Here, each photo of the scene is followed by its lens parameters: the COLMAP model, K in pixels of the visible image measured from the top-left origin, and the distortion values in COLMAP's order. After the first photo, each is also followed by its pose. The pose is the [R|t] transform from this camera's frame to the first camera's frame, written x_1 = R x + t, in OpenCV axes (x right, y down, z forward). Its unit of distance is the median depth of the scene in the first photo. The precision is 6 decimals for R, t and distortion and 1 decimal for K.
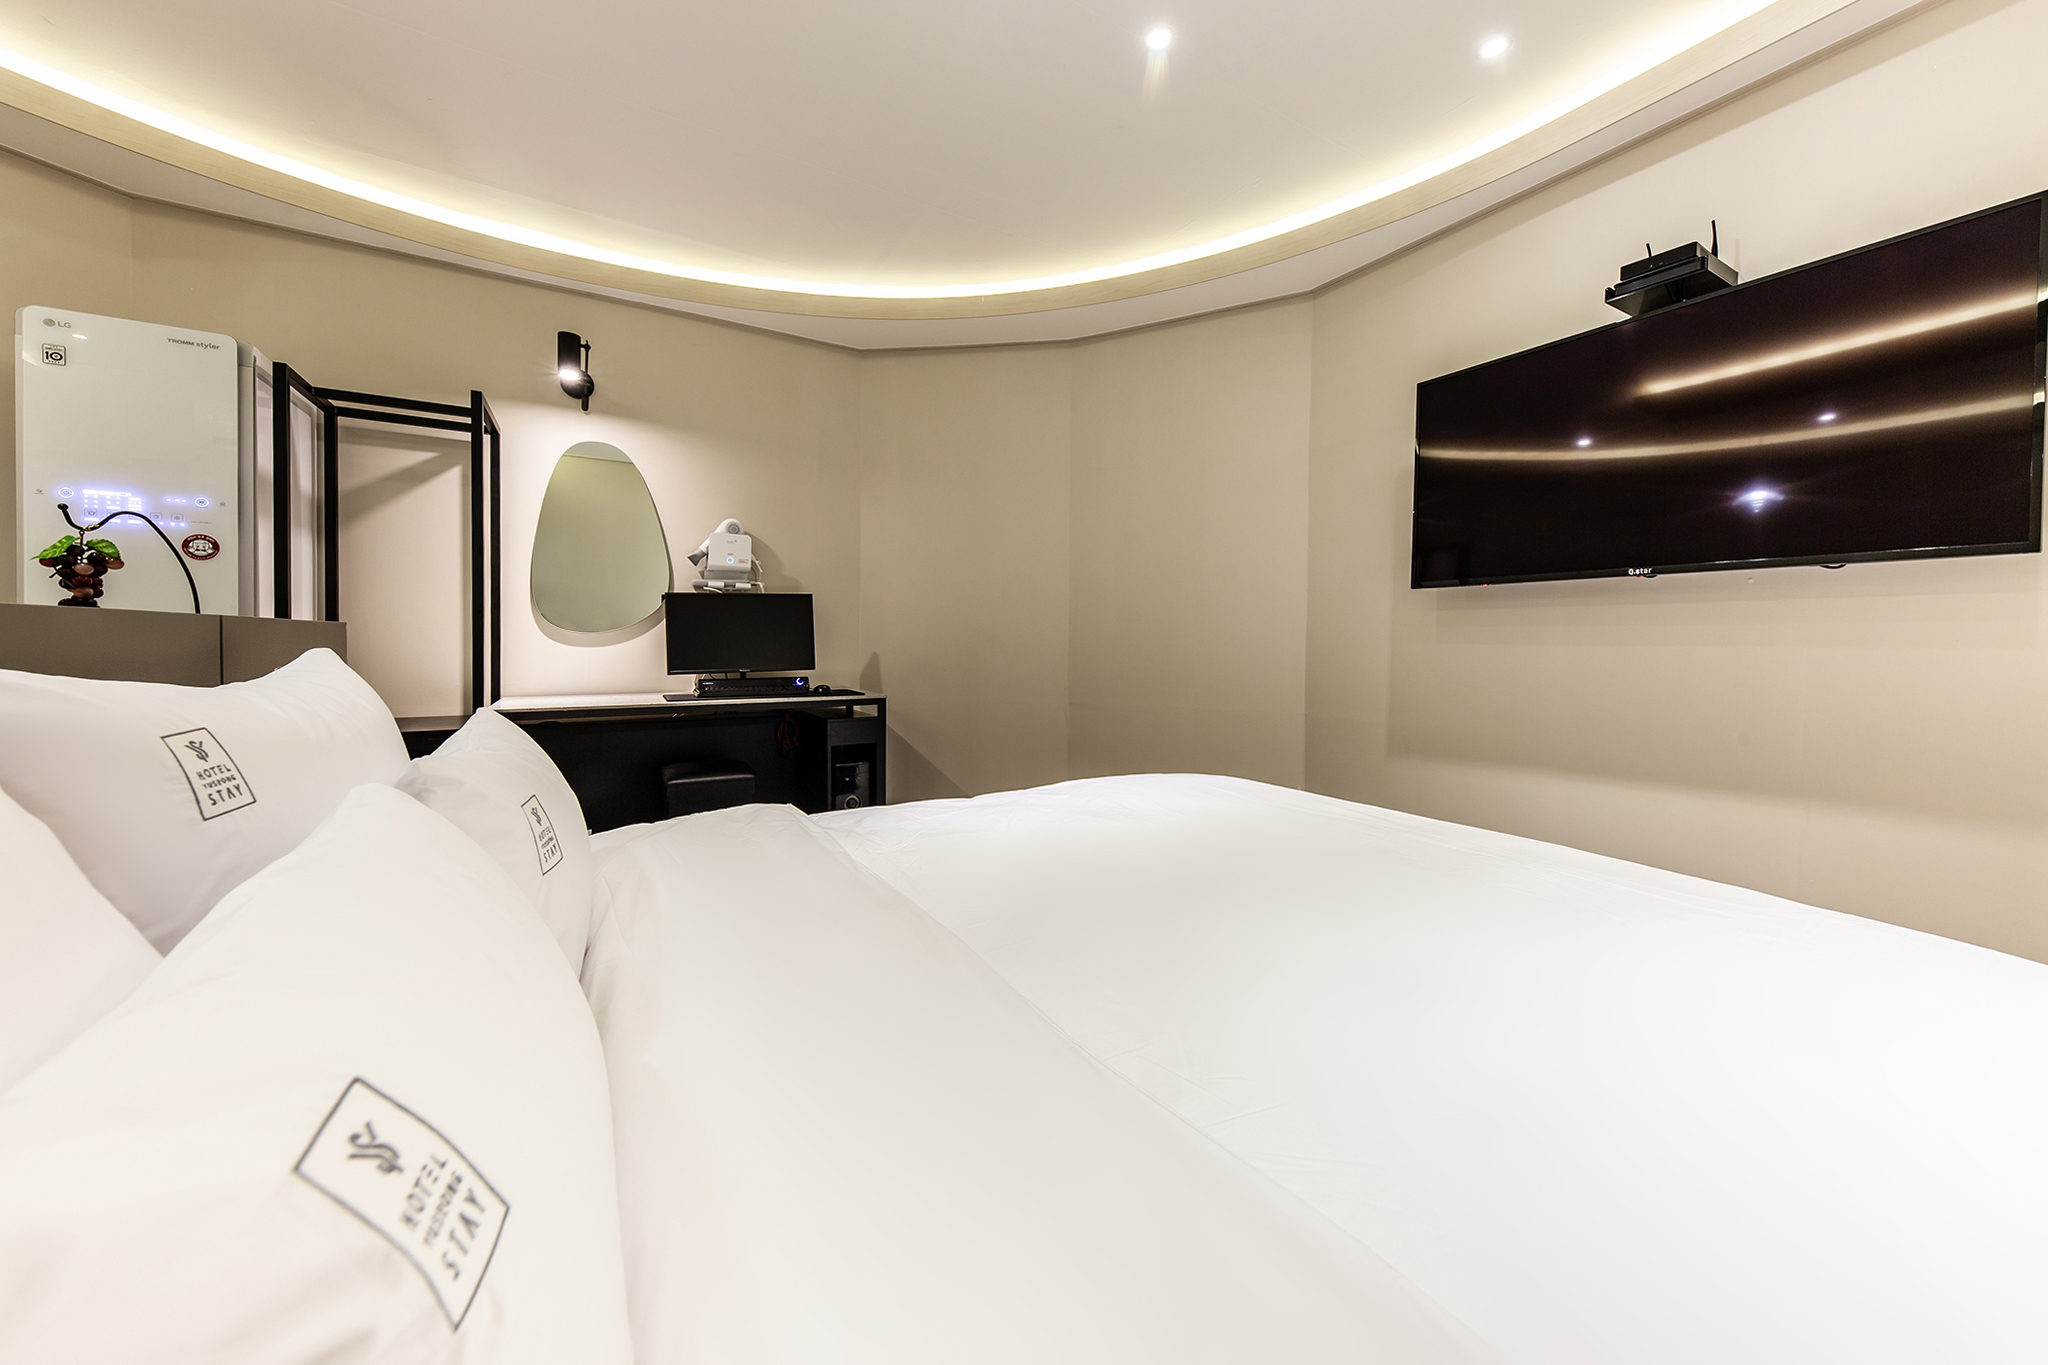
lens RADIAL K [[707.7, 0, 1018.8], [0, 707.7, 647.7], [0, 0, 1]] dist [0.000444, -0.000029]
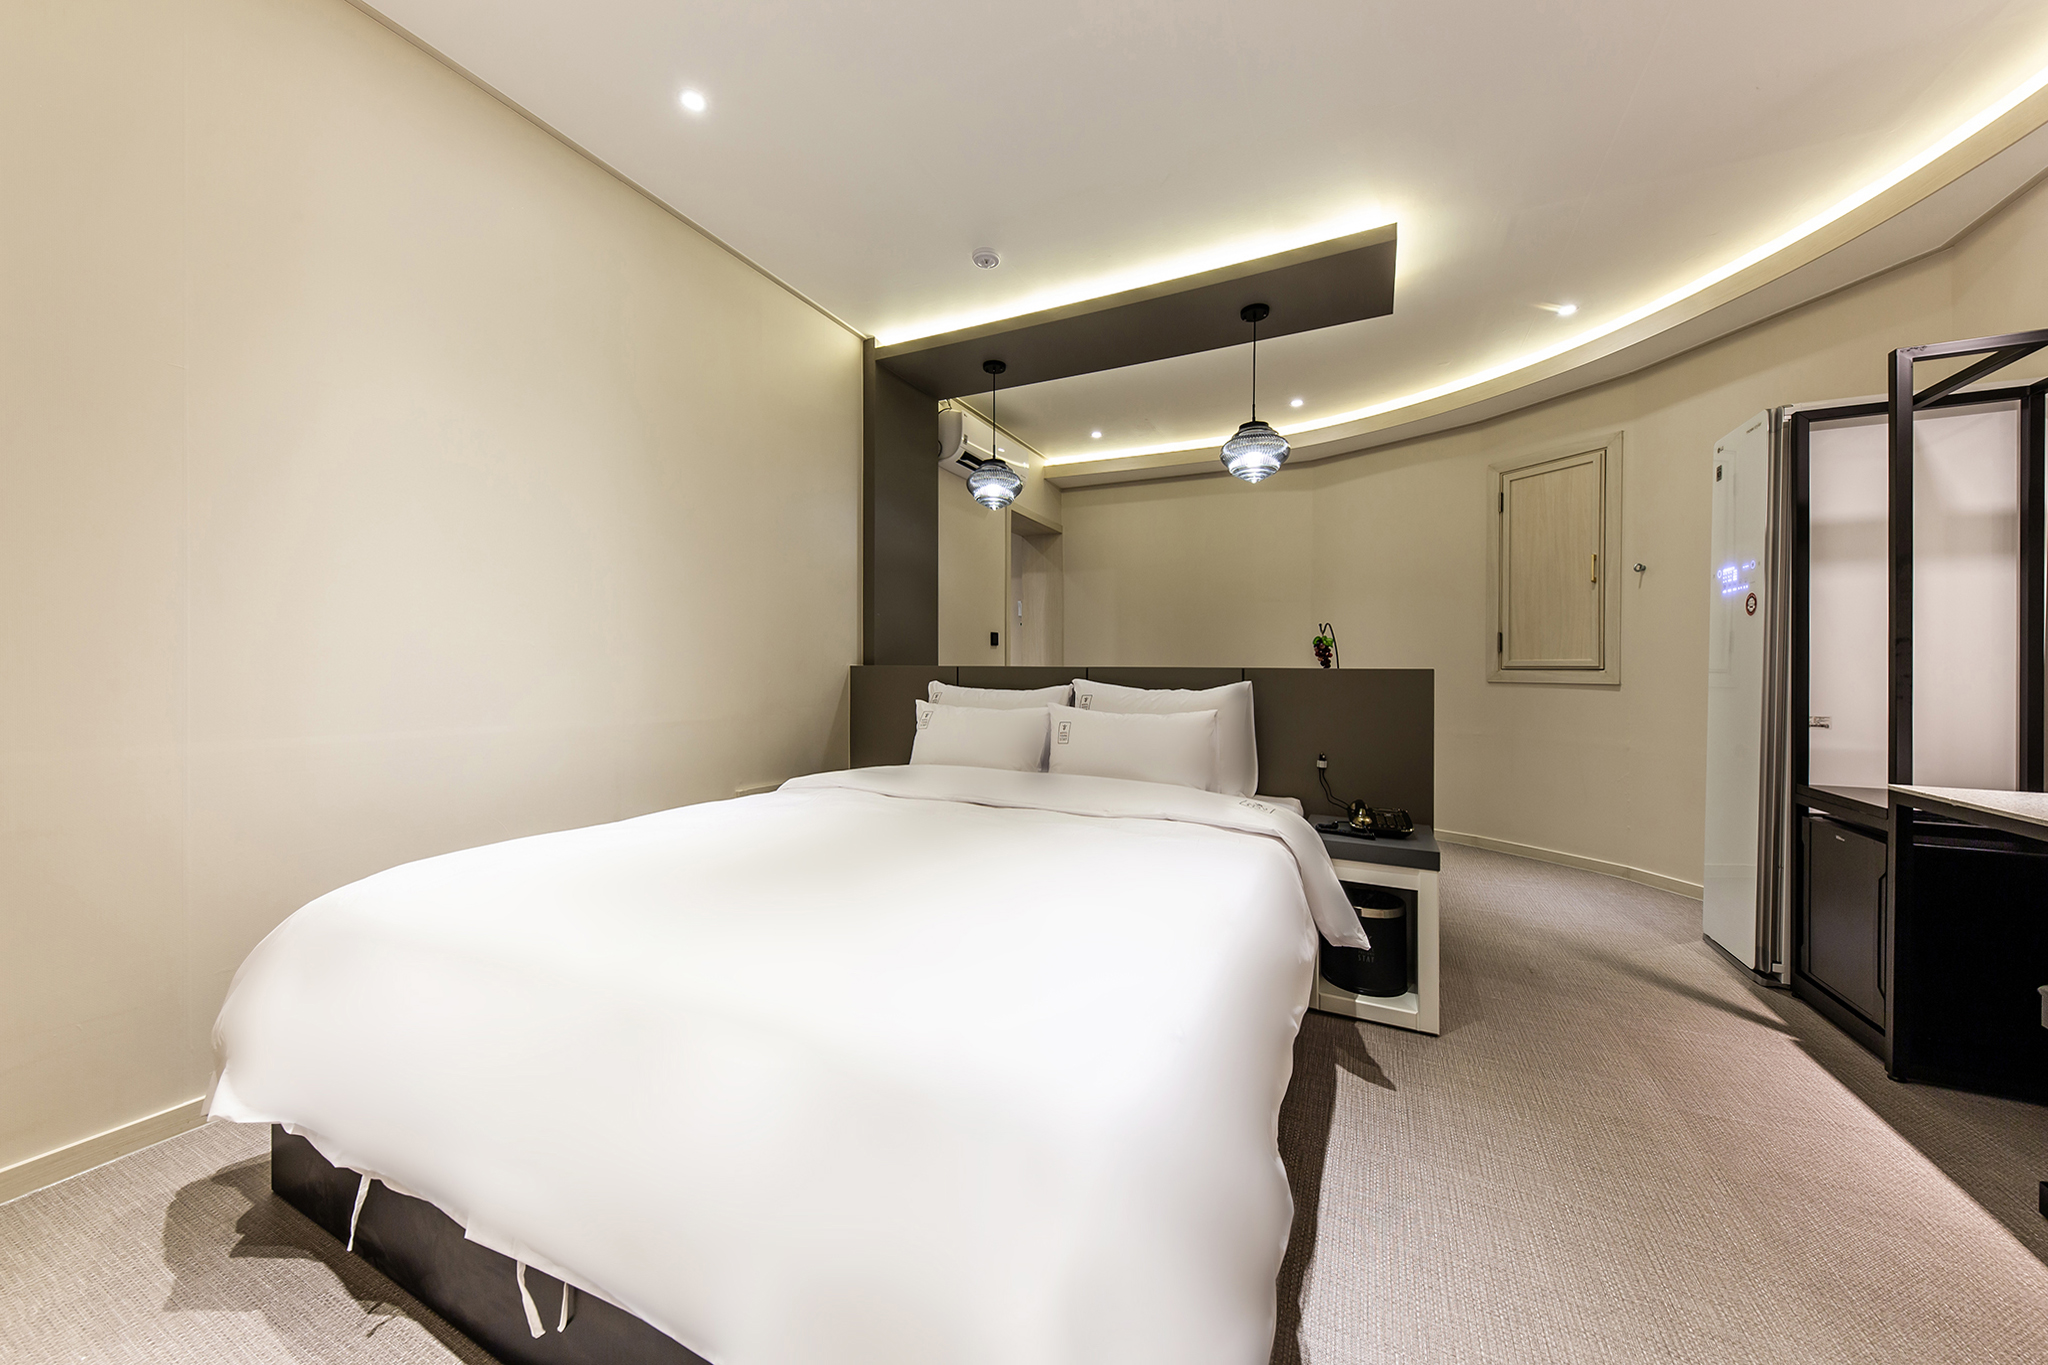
lens RADIAL K [[707.6, 0, 1024.0], [0, 707.6, 682.5], [0, 0, 1]] dist [0.001195, -0.000012]
pose [[-0.838971, 0.000947, -0.544175, 0.296756], [-0.017111, 0.999458, 0.028121, -0.017749], [0.543906, 0.032904, -0.838501, 0.867268]]
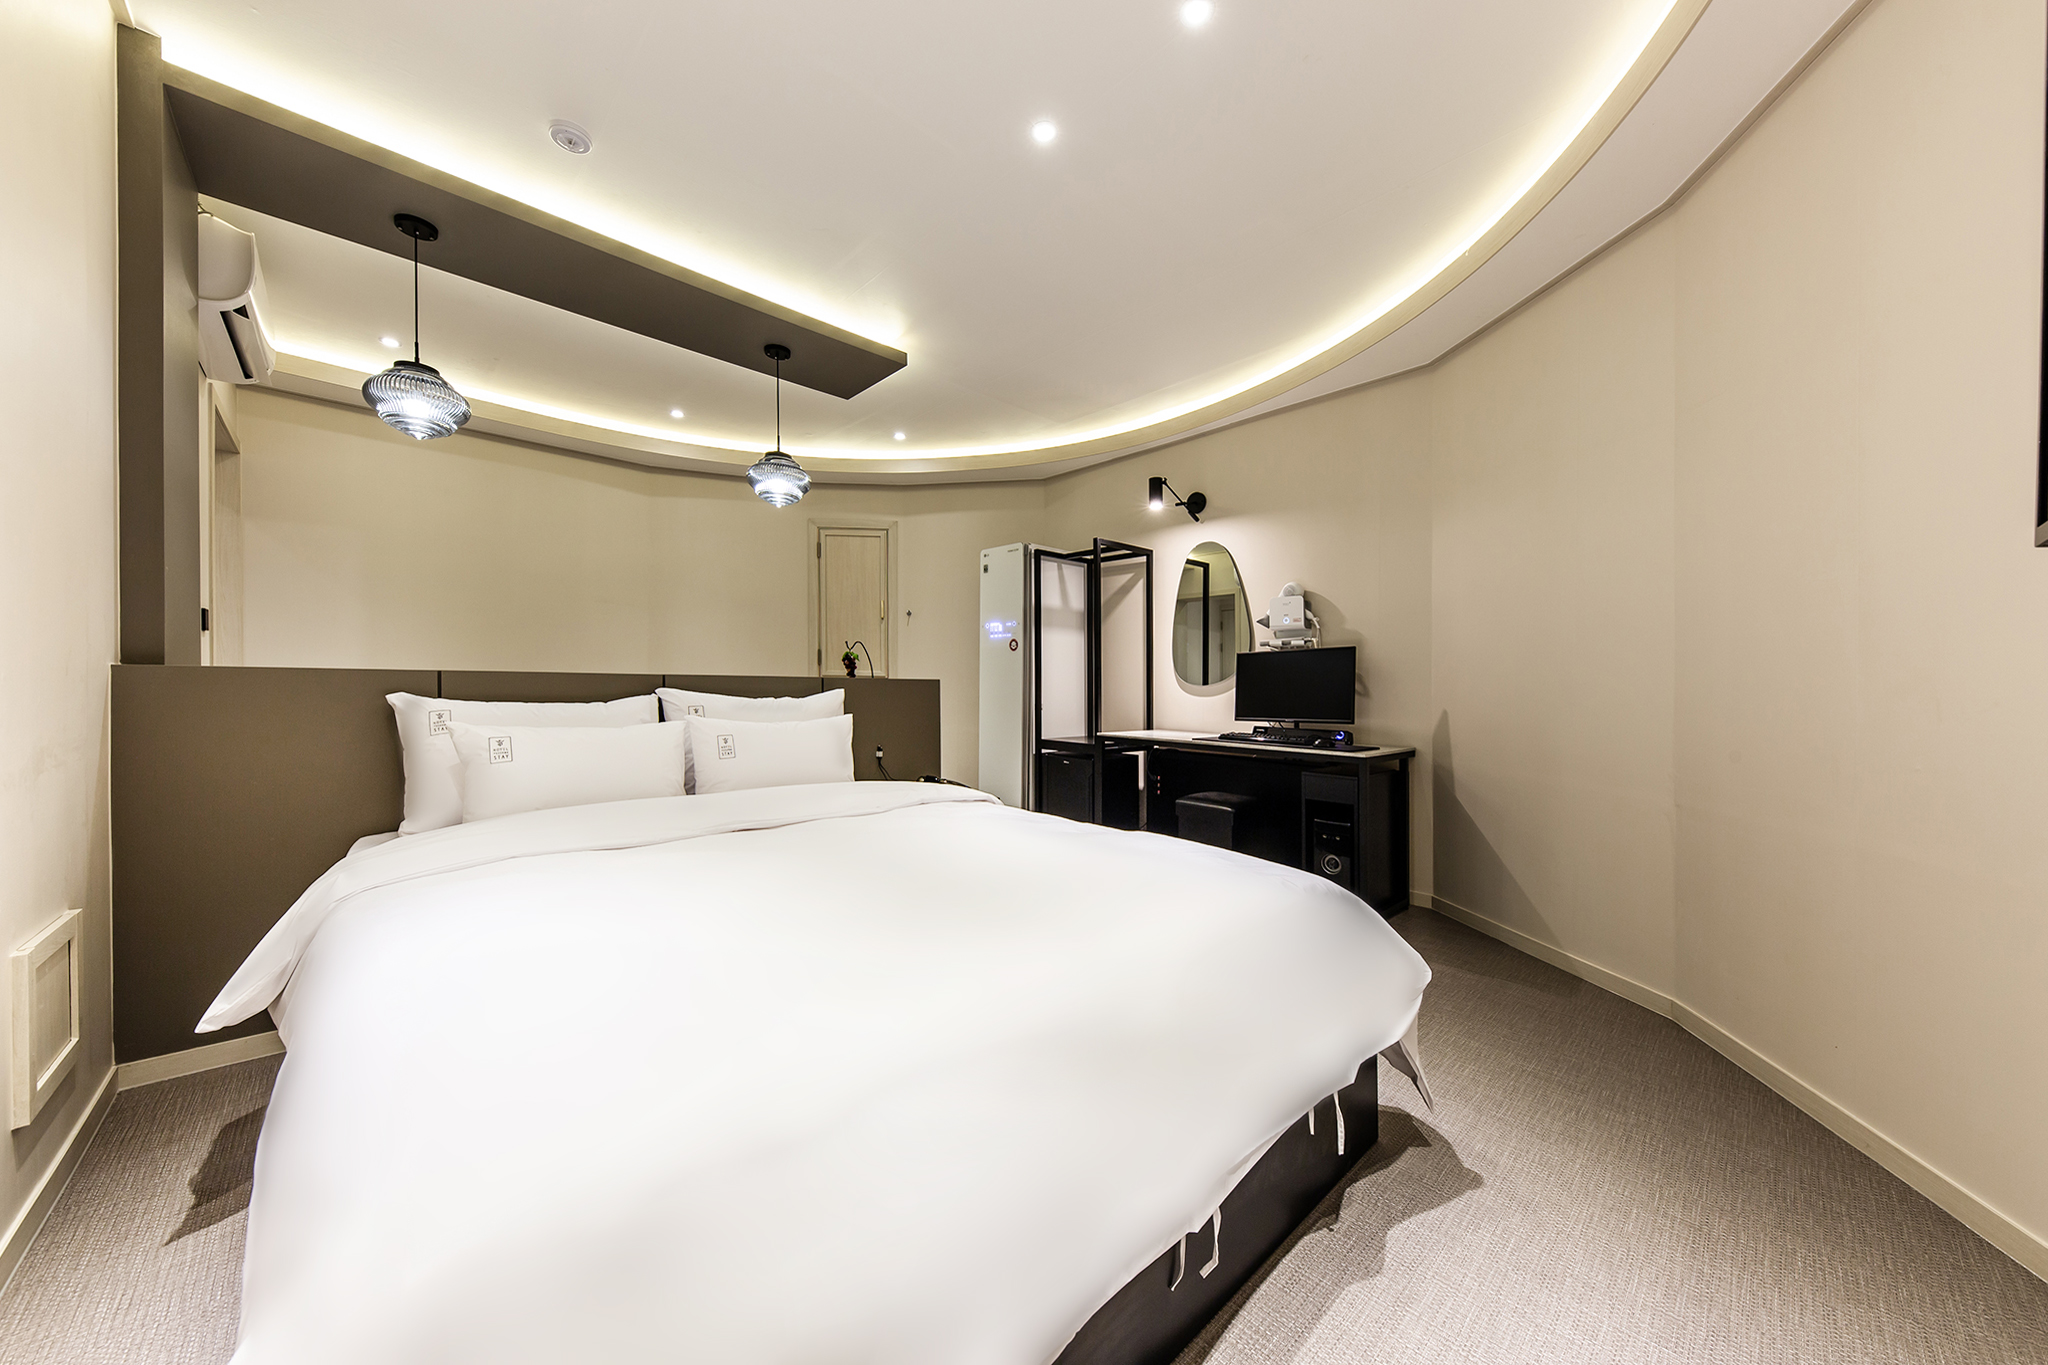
lens RADIAL K [[707.6, 0, 1024.0], [0, 707.6, 682.5], [0, 0, 1]] dist [0.001195, -0.000012]
pose [[0.220791, -0.003012, -0.975317, 0.604751], [-0.024316, 0.999667, -0.008592, -0.007203], [0.975018, 0.025613, 0.220644, 0.370718]]
